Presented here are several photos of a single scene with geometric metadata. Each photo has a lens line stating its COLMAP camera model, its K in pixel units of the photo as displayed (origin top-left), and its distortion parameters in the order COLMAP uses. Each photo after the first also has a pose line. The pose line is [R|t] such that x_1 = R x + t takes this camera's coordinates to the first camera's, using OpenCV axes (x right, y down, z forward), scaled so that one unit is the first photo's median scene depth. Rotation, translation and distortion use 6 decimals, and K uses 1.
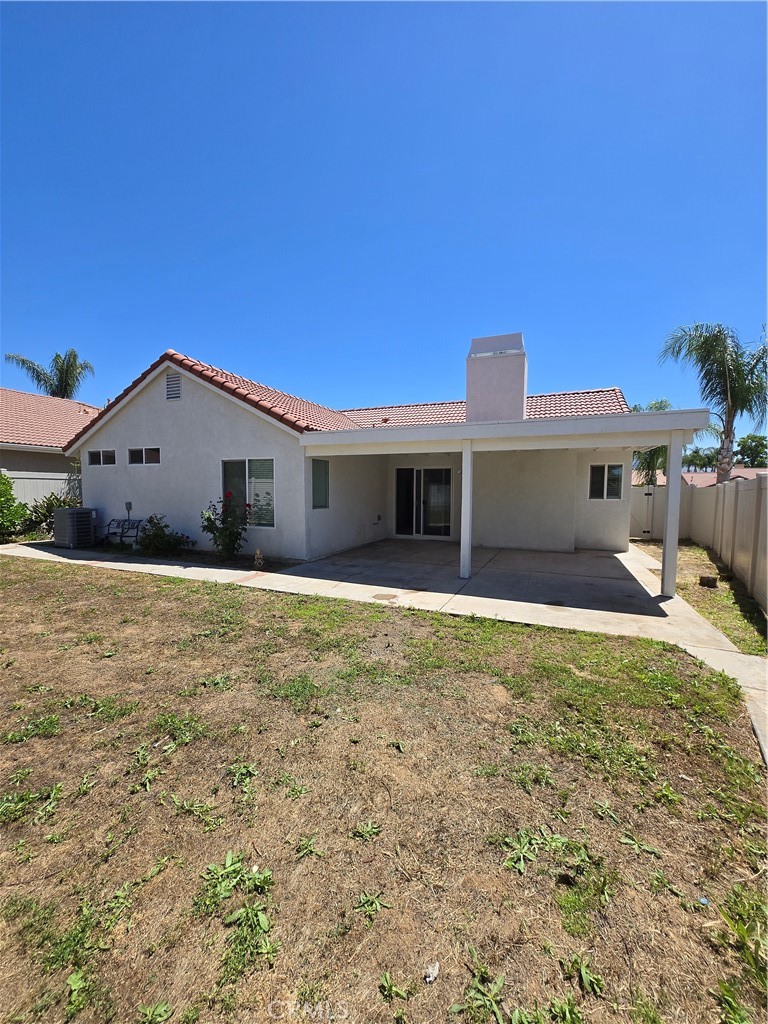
lens RADIAL K [[403.6, 0, 388.7], [0, 403.6, 516.8], [0, 0, 1]] dist [-0.000262, -0.000116]
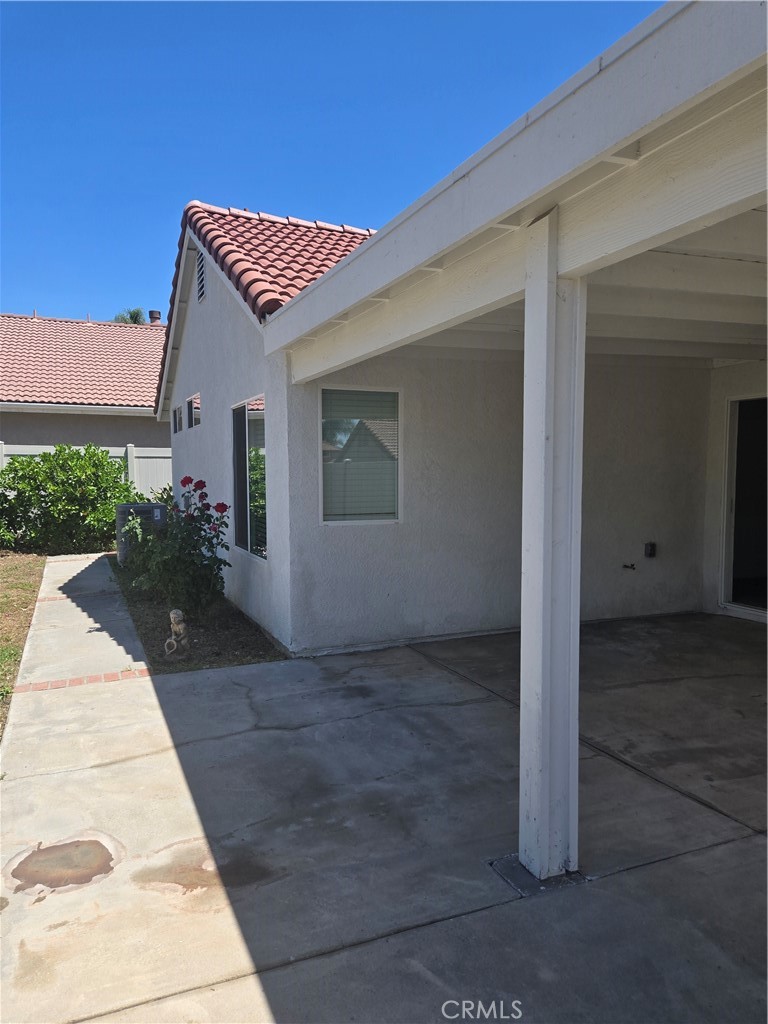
lens RADIAL K [[718.3, 0, 382.6], [0, 718.3, 527.5], [0, 0, 1]] dist [0.064821, -0.000365]
pose [[0.719277, 0.045532, -0.693230, 0.327899], [-0.039066, 0.998922, 0.025077, -0.031864], [0.693625, 0.009044, 0.720280, 0.554654]]
